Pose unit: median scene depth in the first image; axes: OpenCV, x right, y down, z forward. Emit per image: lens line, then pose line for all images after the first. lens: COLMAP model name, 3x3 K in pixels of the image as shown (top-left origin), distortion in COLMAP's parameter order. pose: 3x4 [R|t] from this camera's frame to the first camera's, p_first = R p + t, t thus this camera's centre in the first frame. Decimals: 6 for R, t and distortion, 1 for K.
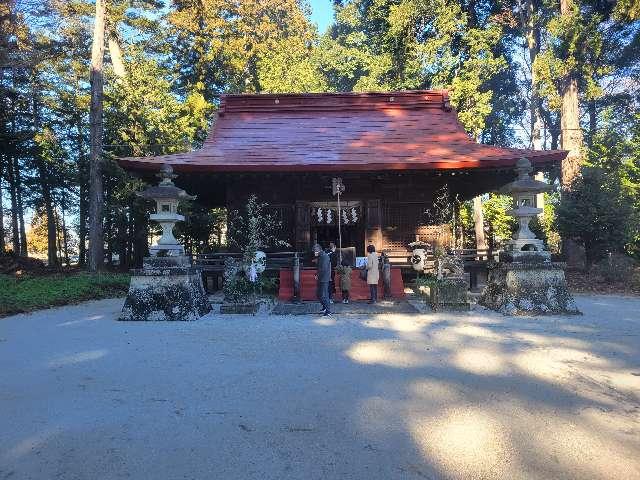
lens RADIAL K [[518.2, 0, 337.0], [0, 518.2, 270.4], [0, 0, 1]] dist [0.041126, -0.002210]
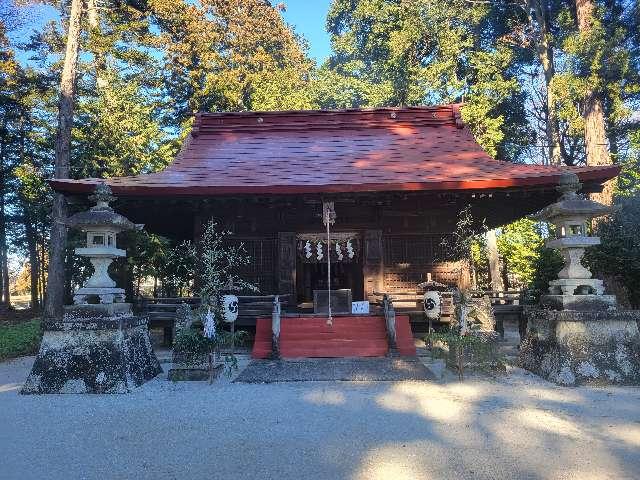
lens RADIAL K [[495.9, 0, 326.6], [0, 495.9, 247.7], [0, 0, 1]] dist [0.037490, -0.002438]
pose [[0.999450, -0.005590, -0.032687, 0.016479], [0.001639, 0.992810, -0.119688, -0.011818], [0.033121, 0.119568, 0.992273, 0.169522]]
